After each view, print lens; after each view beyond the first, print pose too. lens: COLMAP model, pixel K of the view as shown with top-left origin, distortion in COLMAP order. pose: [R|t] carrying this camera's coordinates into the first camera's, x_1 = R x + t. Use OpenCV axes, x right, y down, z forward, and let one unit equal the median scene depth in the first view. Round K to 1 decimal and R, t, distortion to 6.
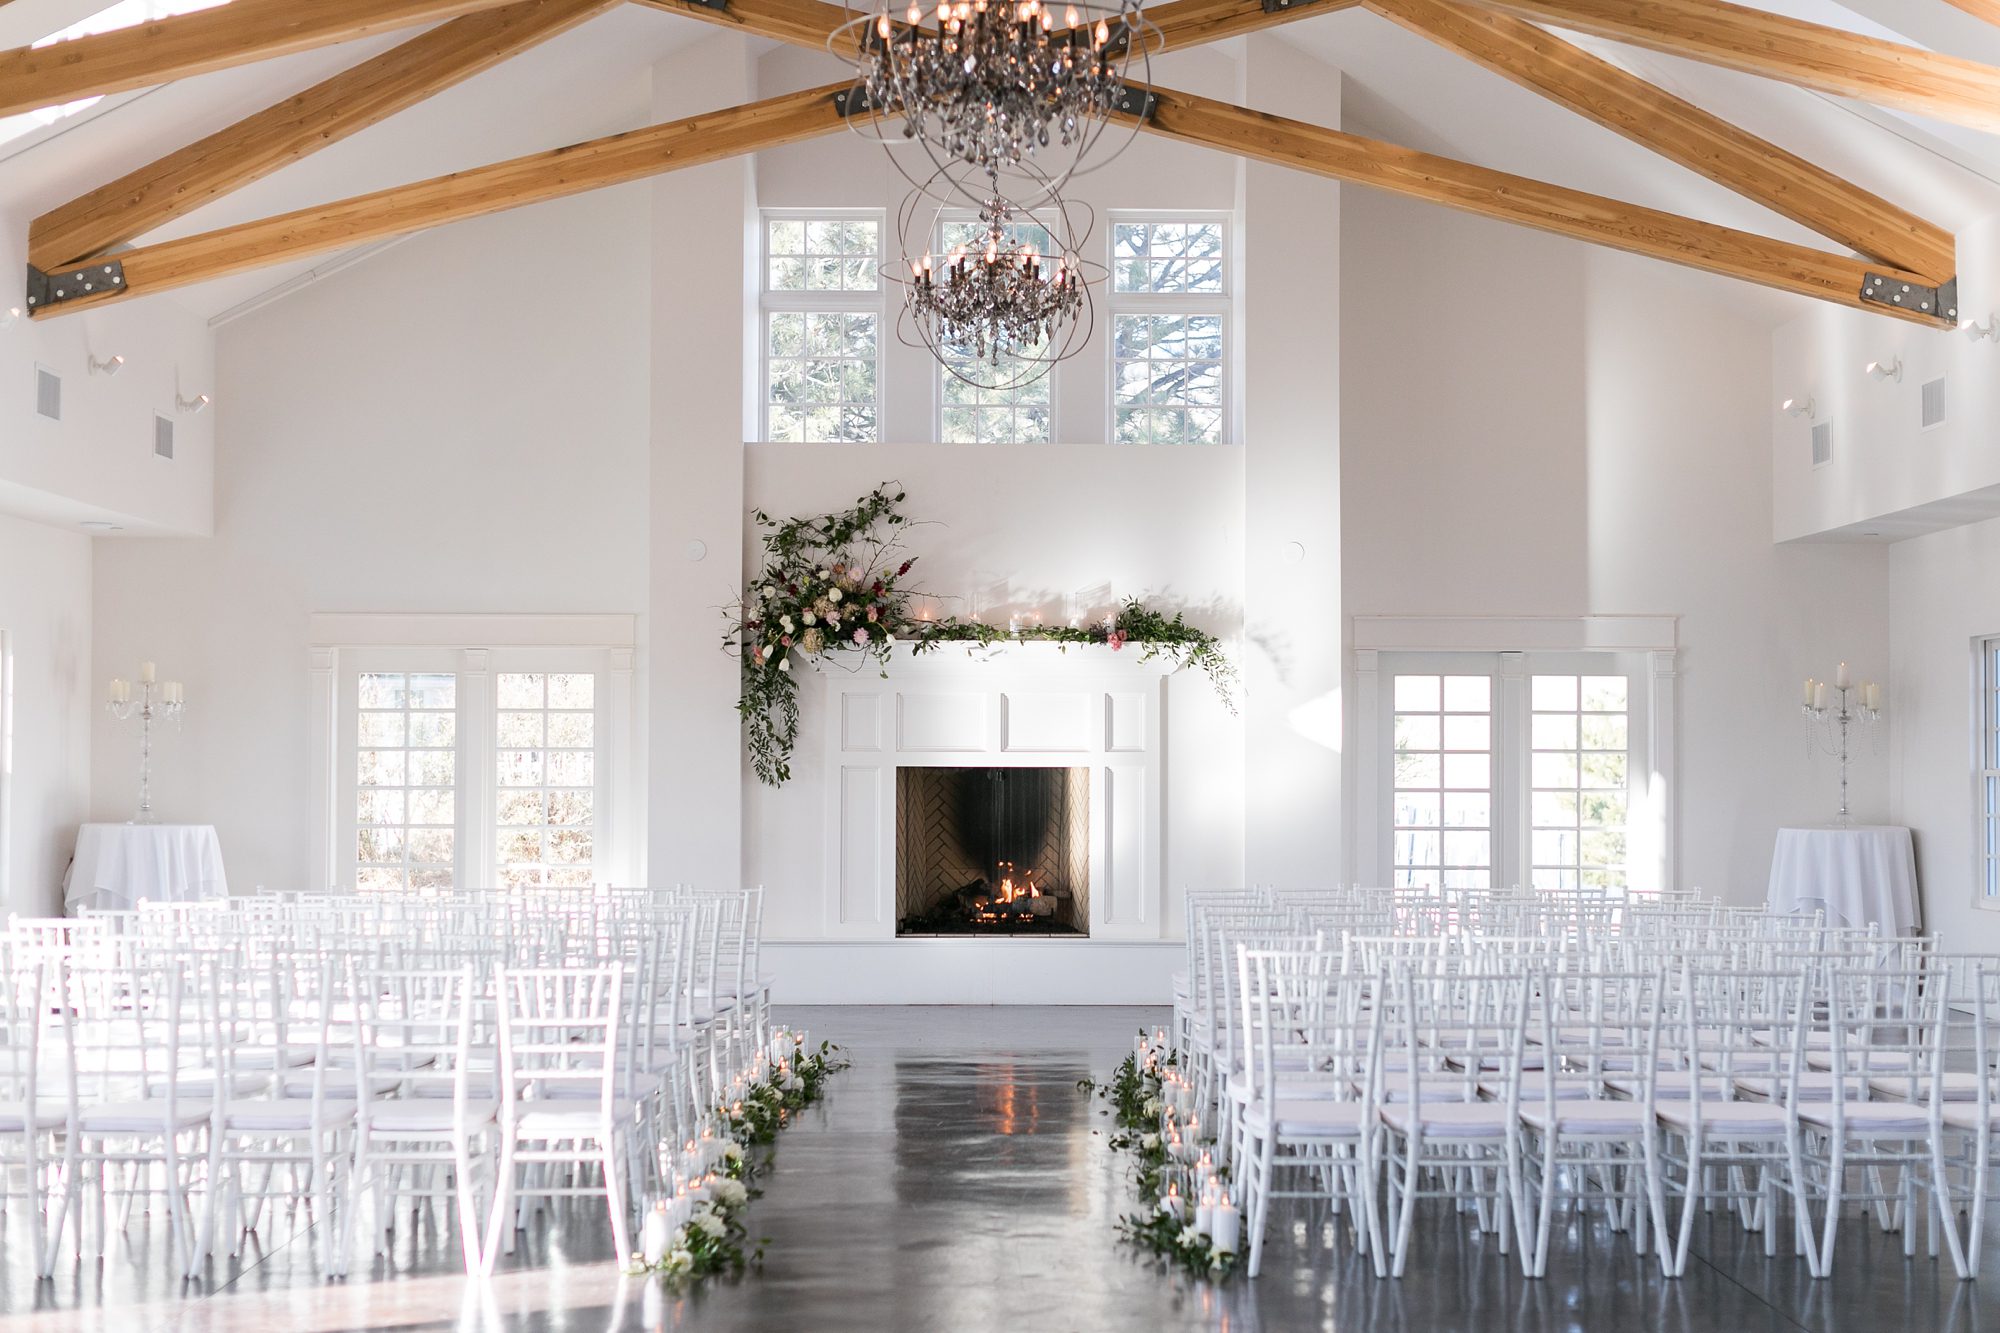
lens RADIAL K [[3199.3, 0, 1062.8], [0, 3199.3, 668.0], [0, 0, 1]] dist [0.021618, 0.070365]
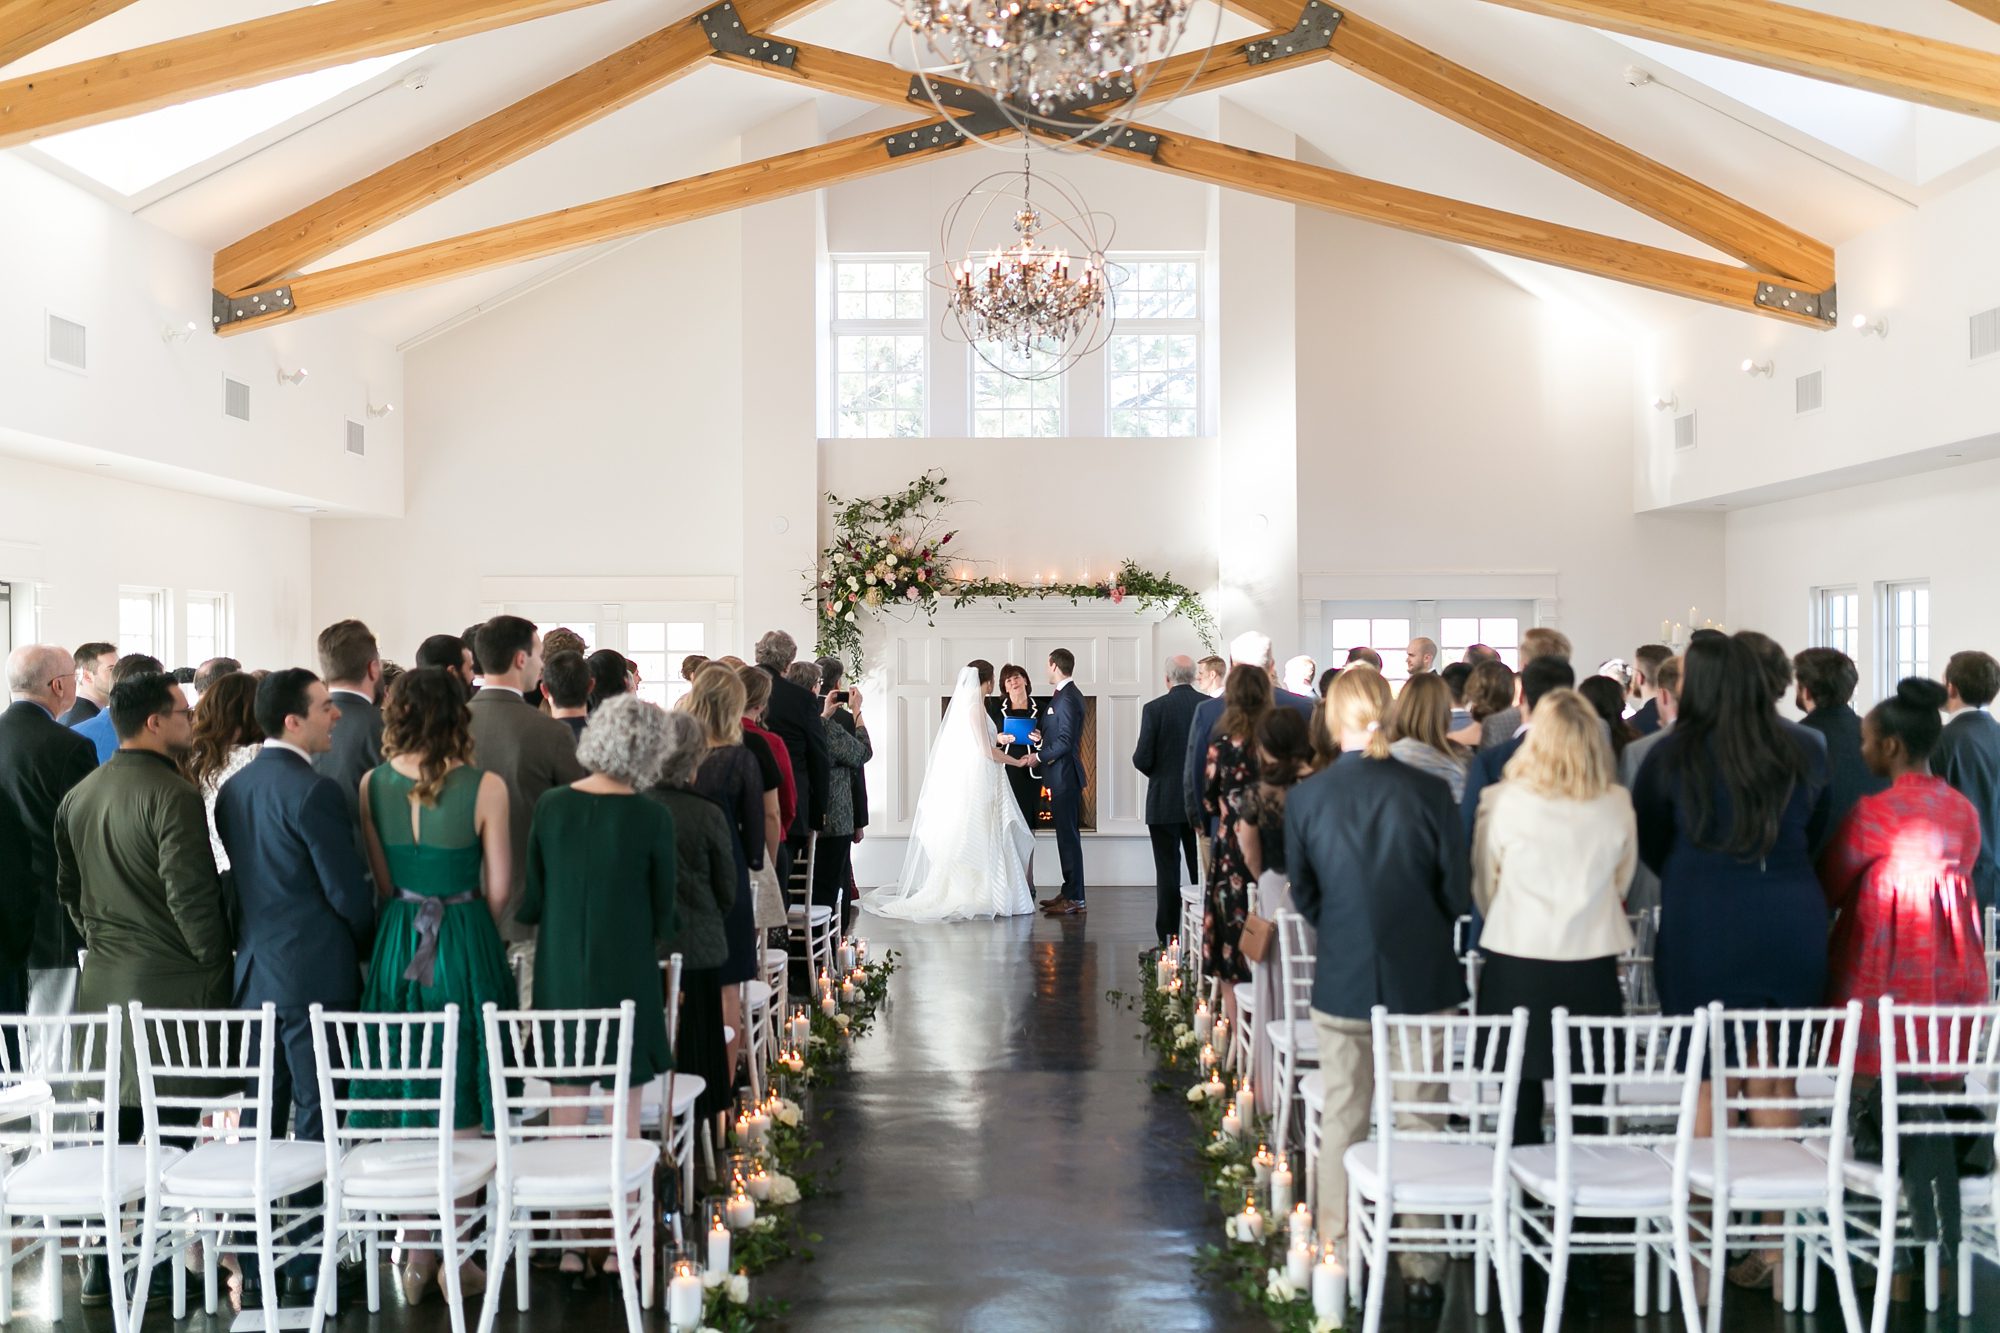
lens RADIAL K [[1987.0, 0, 1000.0], [0, 1987.0, 638.4], [0, 0, 1]] dist [0.029417, -0.001277]
pose [[0.999767, -0.006536, -0.020562, -0.013288], [0.006951, 0.999773, 0.020137, -0.007672], [0.020425, -0.020275, 0.999586, 0.228076]]
